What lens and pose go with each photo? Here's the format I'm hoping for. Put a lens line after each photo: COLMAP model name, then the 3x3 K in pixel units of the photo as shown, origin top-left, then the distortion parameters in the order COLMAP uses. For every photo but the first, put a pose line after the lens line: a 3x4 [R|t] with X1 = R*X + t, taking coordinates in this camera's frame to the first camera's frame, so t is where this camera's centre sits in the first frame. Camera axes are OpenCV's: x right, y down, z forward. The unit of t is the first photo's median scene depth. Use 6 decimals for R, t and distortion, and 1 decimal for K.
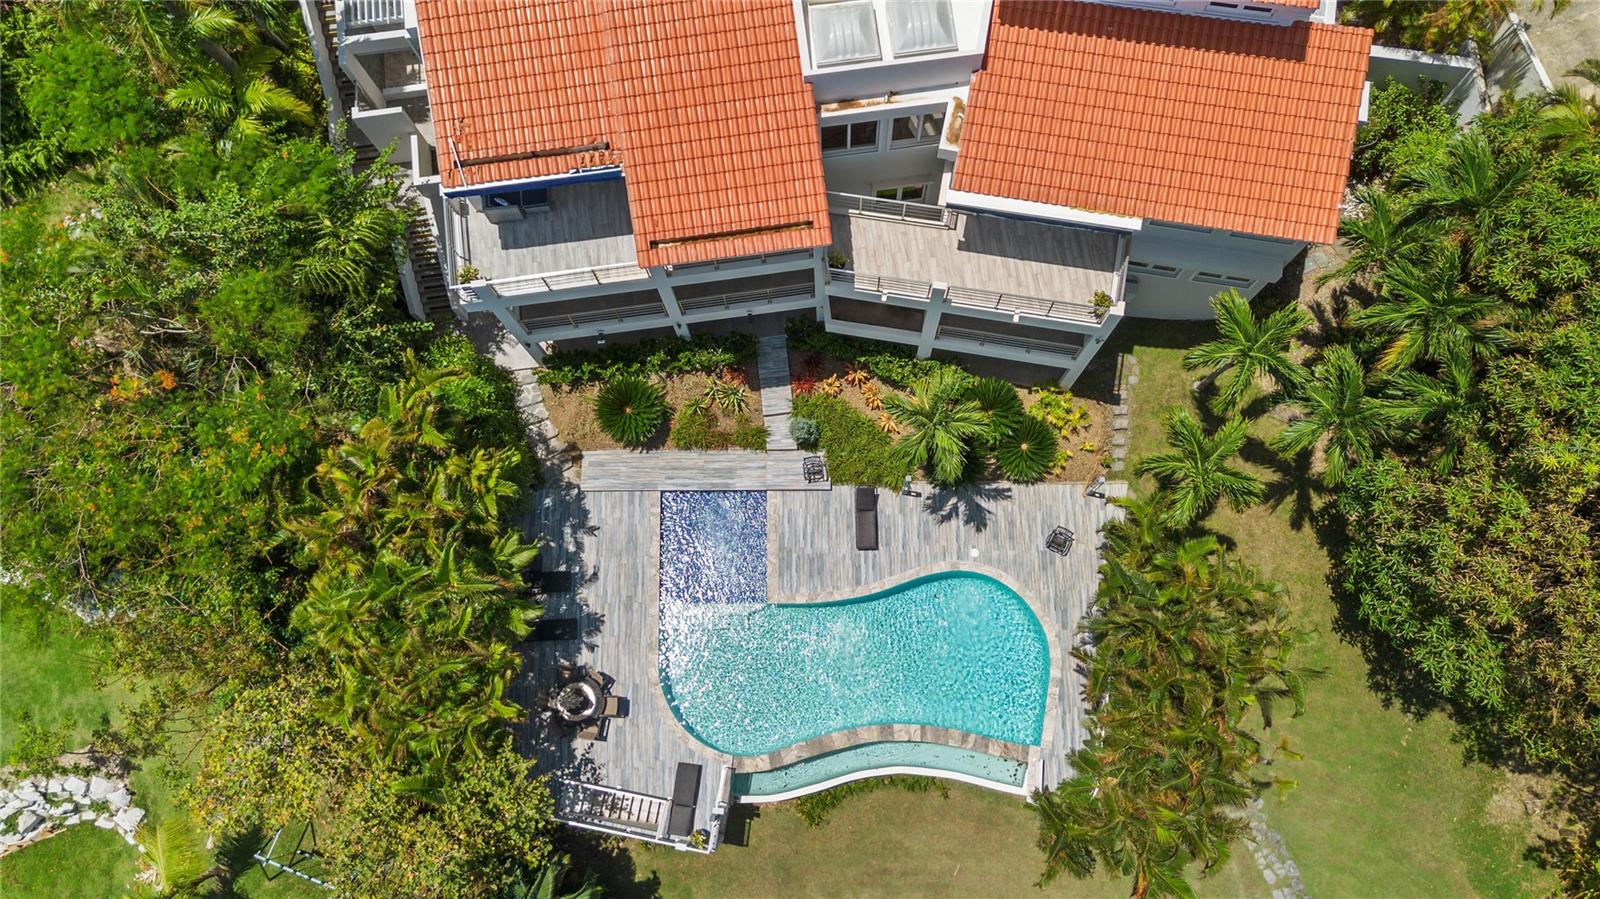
lens RADIAL K [[1146.6, 0, 800.0], [0, 1146.6, 449.5], [0, 0, 1]] dist [0.041538, -0.050923]
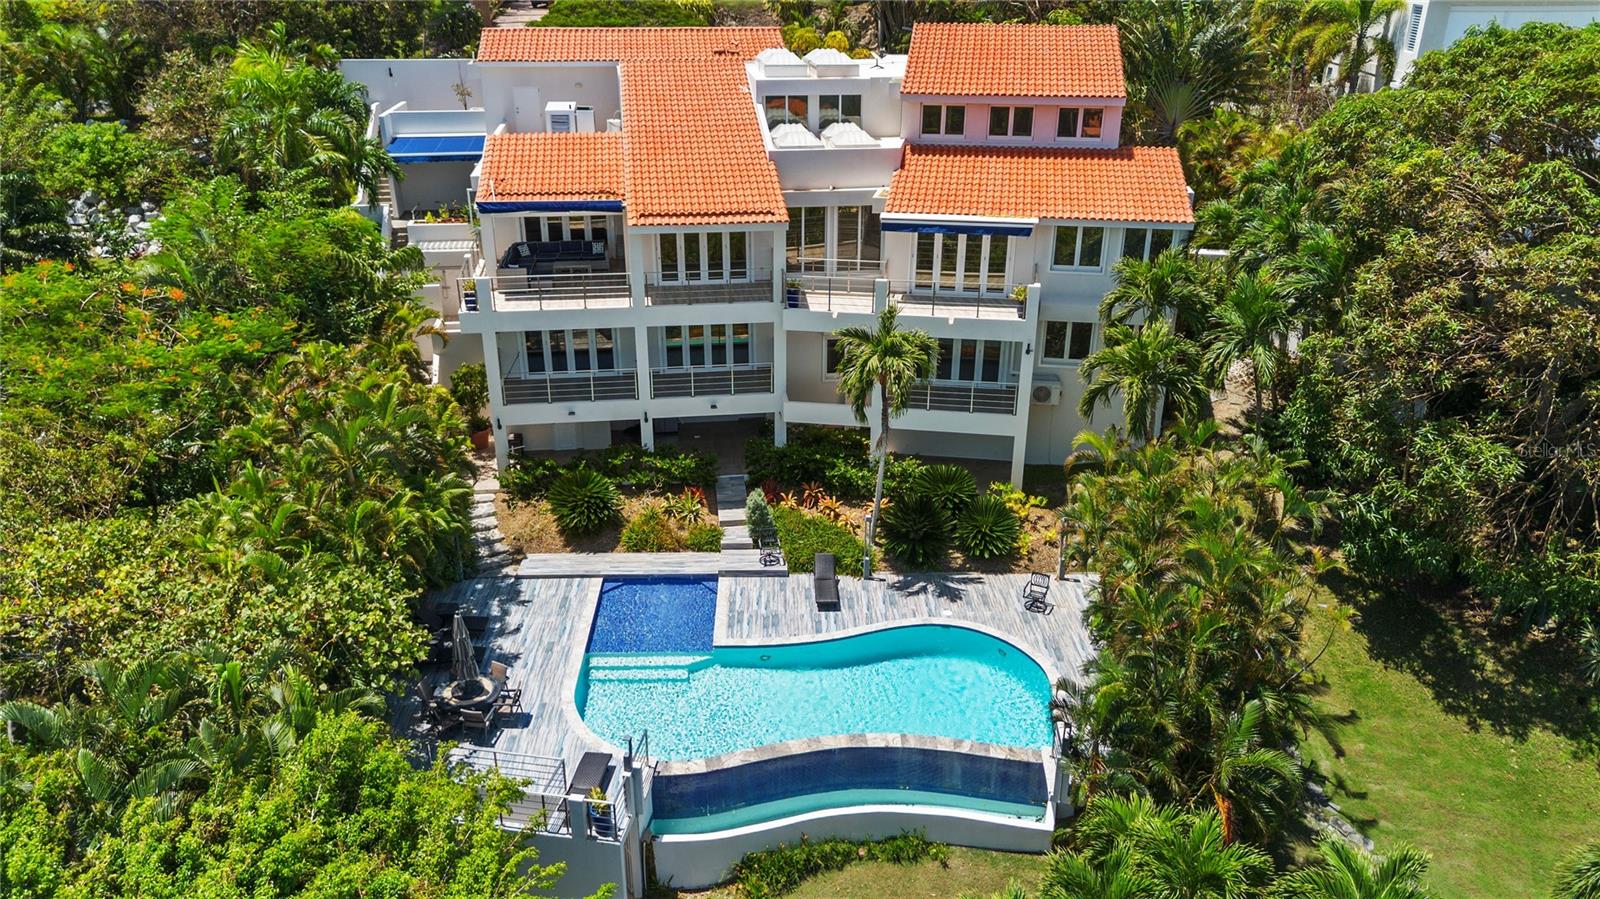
lens RADIAL K [[1146.6, 0, 800.0], [0, 1146.6, 449.5], [0, 0, 1]] dist [0.041538, -0.050923]
pose [[0.999621, 0.019748, 0.019158, 0.016863], [0.003554, 0.597806, -0.801633, 0.729090], [-0.027284, 0.801398, 0.597509, 0.363420]]
